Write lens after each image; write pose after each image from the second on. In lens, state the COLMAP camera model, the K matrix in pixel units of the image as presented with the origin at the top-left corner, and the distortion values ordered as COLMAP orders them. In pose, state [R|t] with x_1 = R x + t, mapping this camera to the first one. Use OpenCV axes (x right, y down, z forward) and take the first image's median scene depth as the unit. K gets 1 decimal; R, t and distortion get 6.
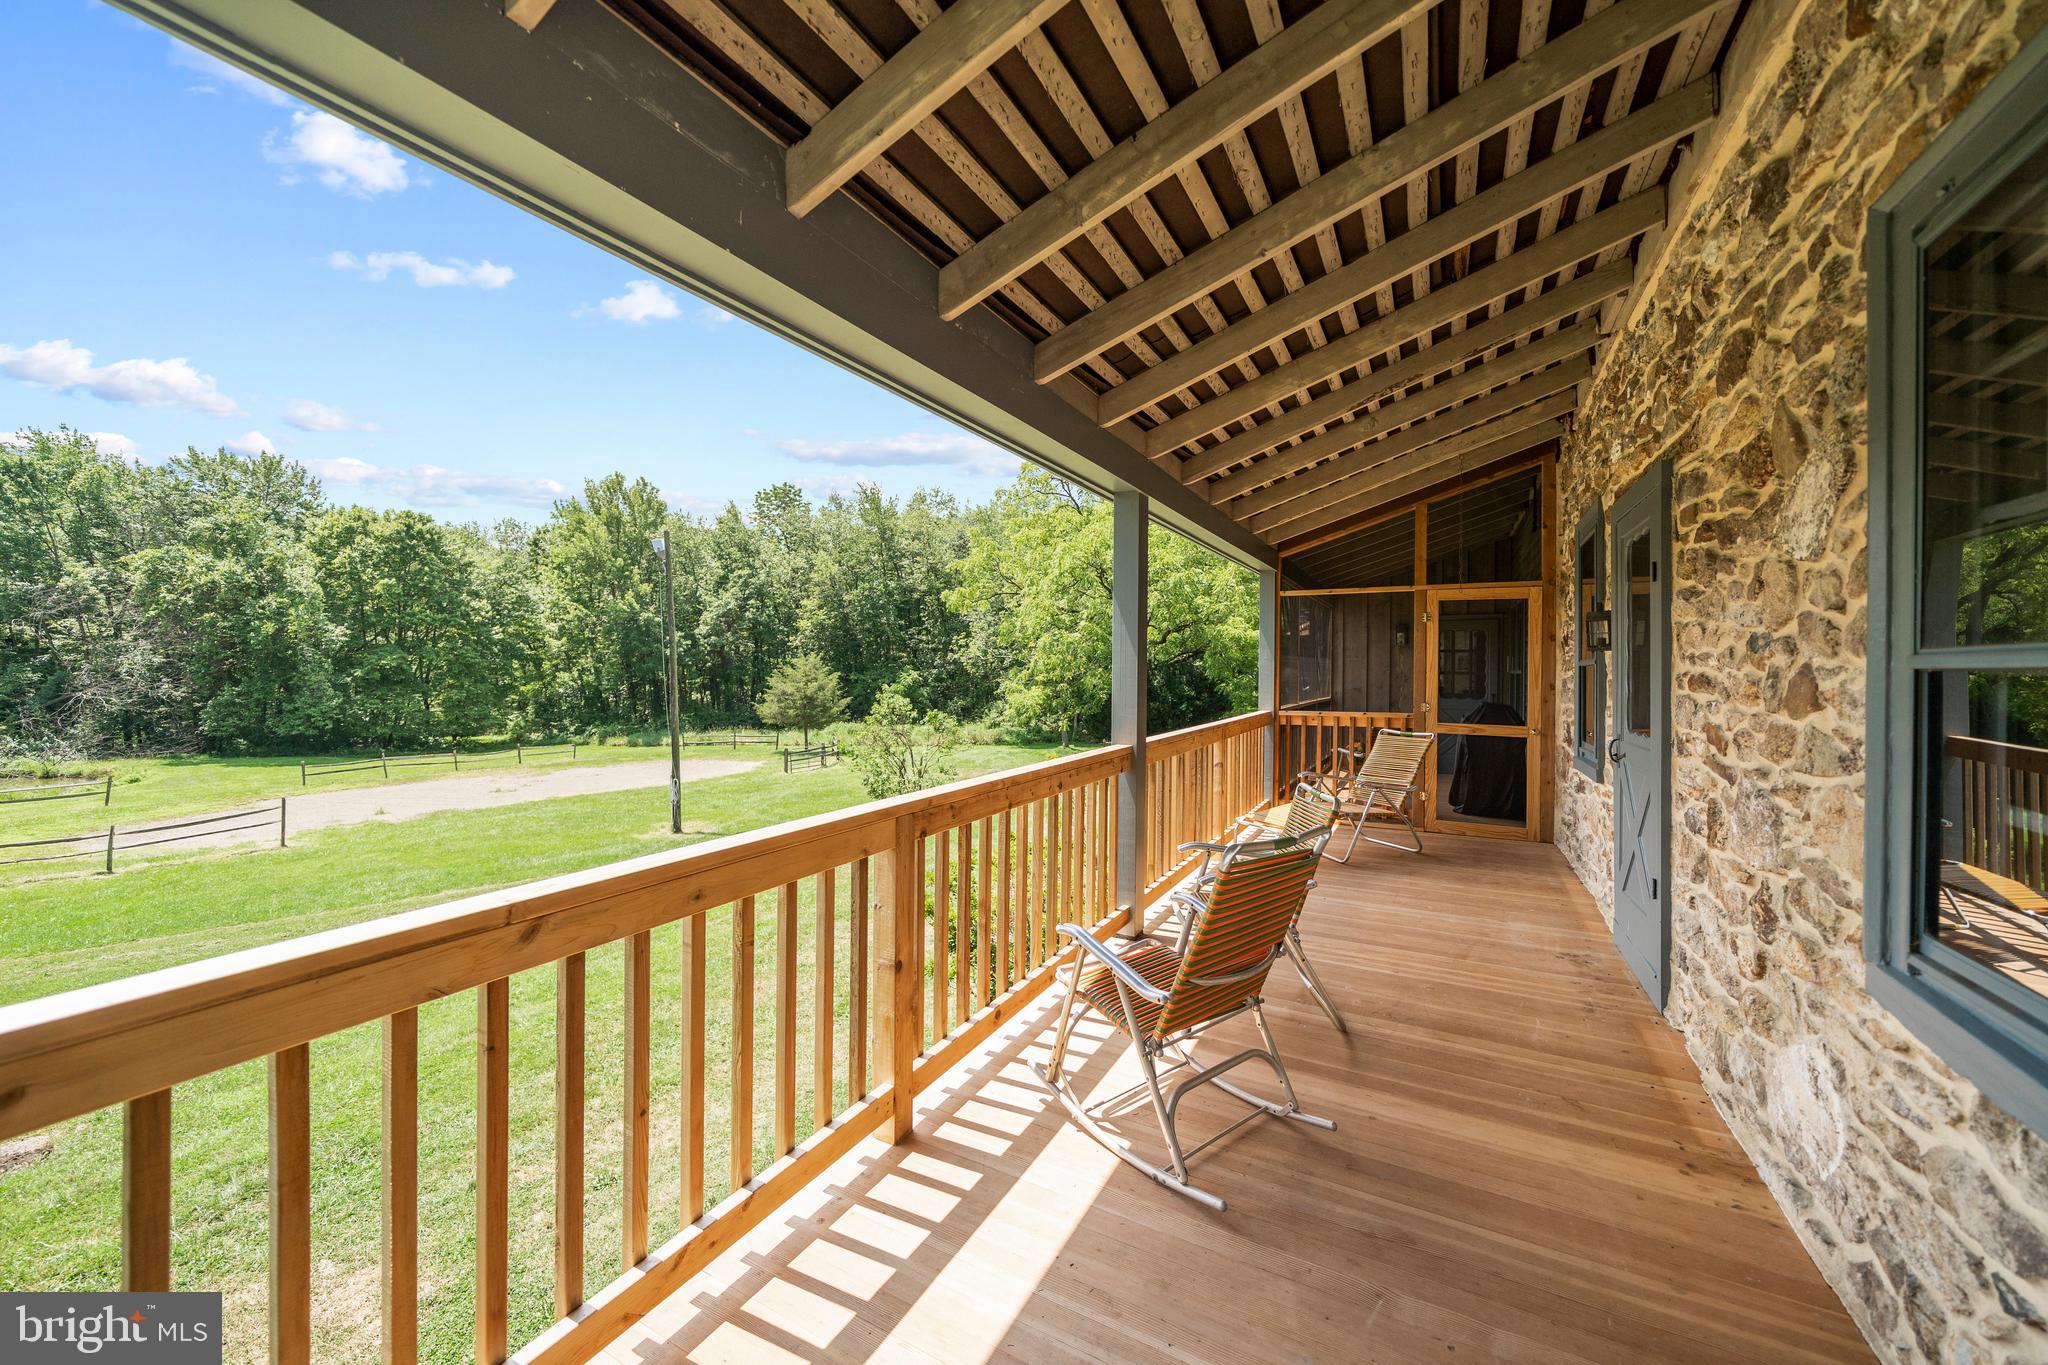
lens RADIAL K [[785.4, 0, 1024.7], [0, 785.4, 676.0], [0, 0, 1]] dist [-0.002304, -0.000179]
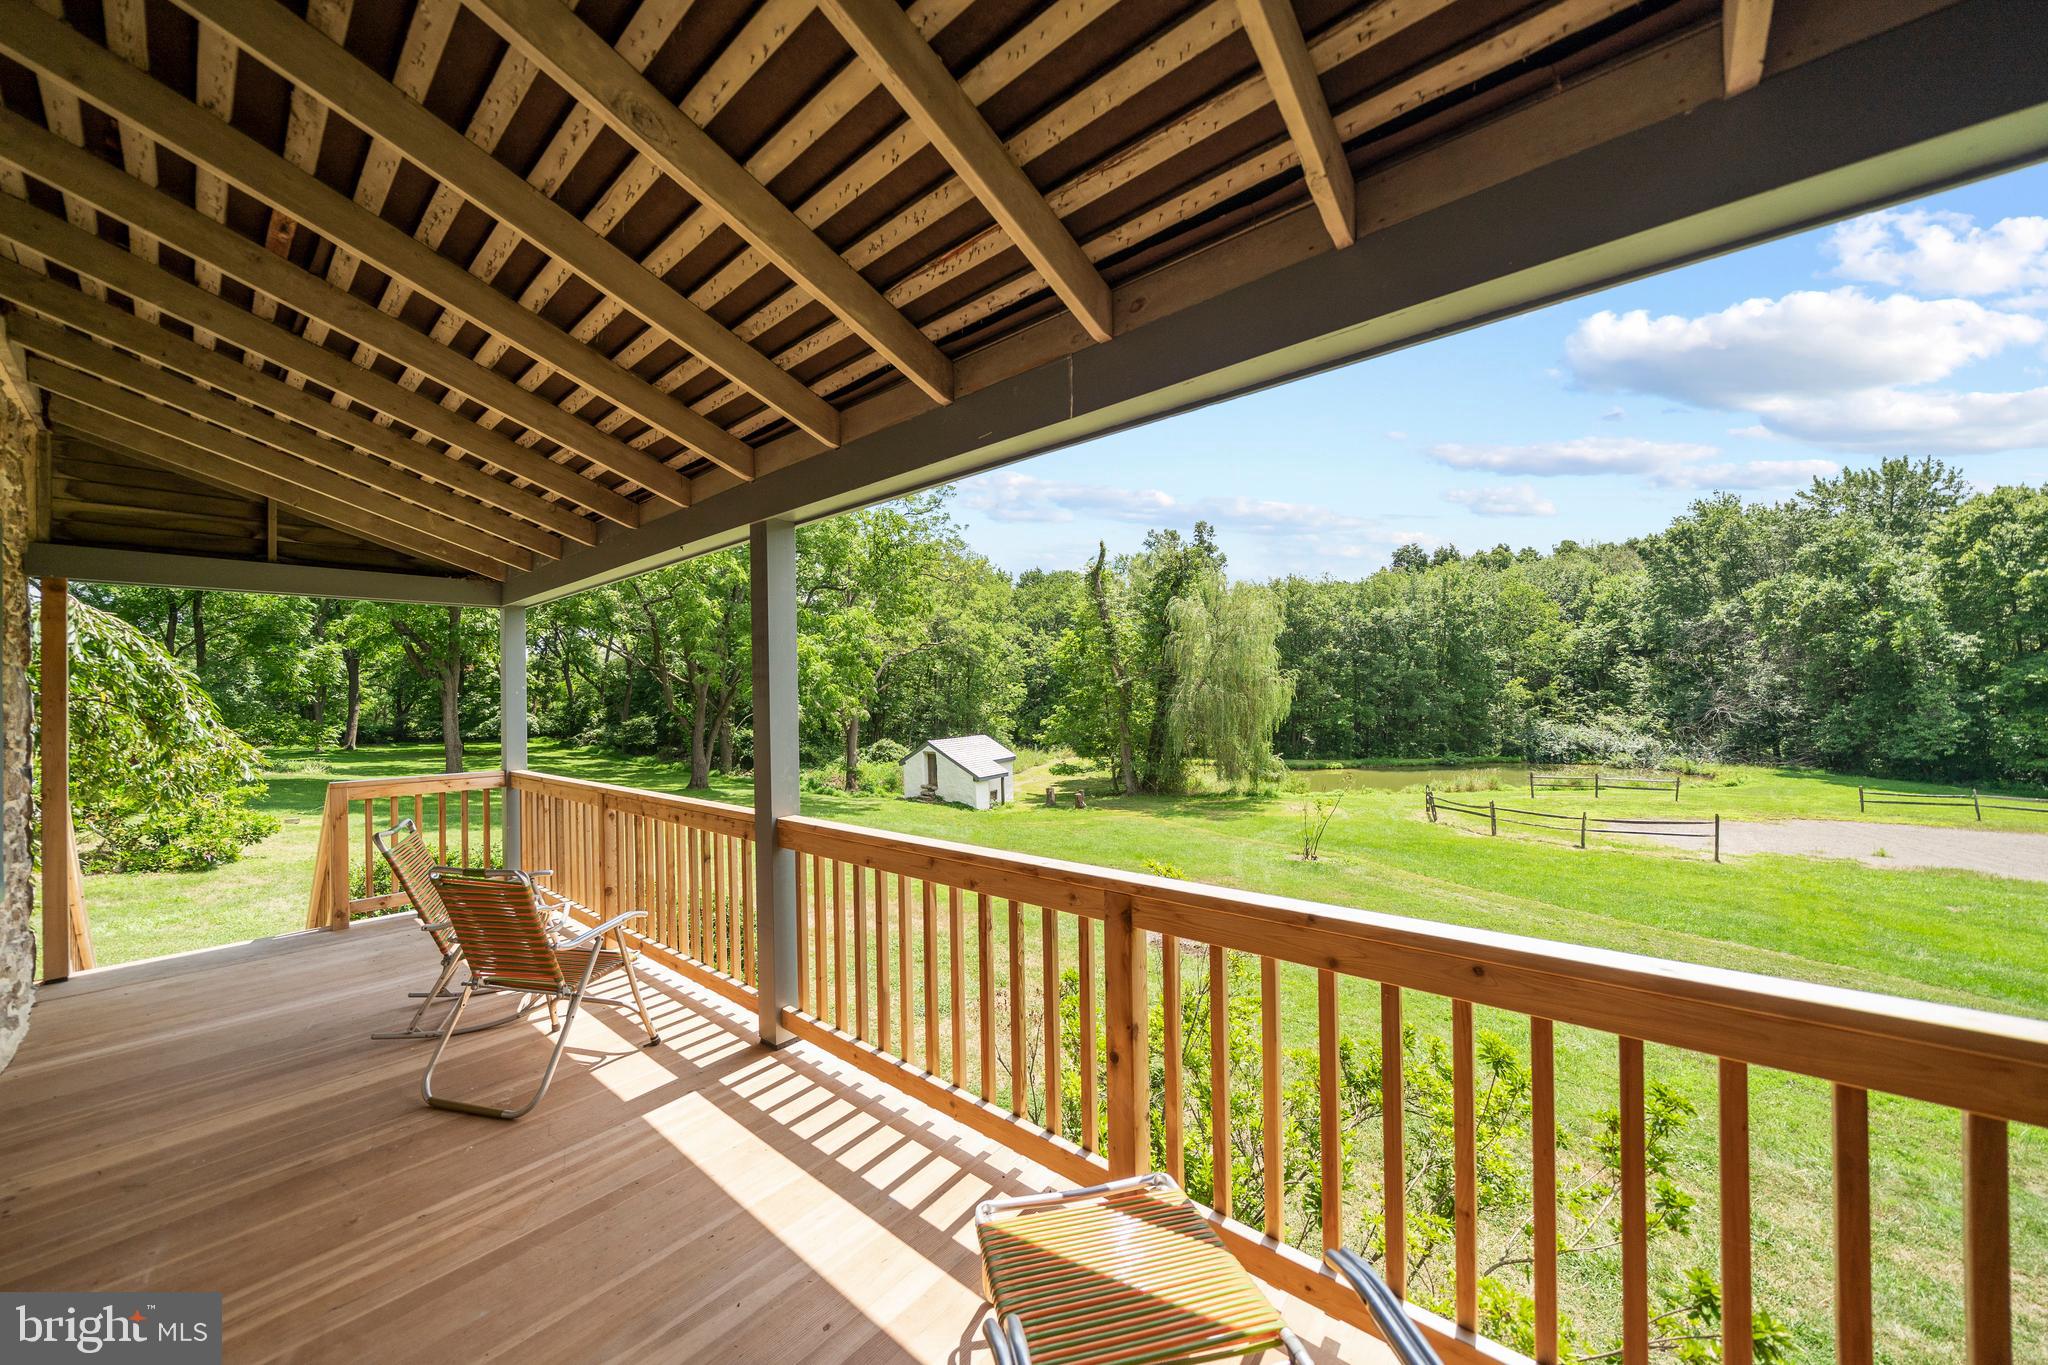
lens RADIAL K [[714.5, 0, 1022.1], [0, 714.5, 687.7], [0, 0, 1]] dist [0.000079, -0.000114]
pose [[-0.211833, -0.006801, -0.977282, 0.106093], [0.006100, 0.999947, -0.008281, -0.007012], [0.977287, -0.007716, -0.211780, 0.168777]]
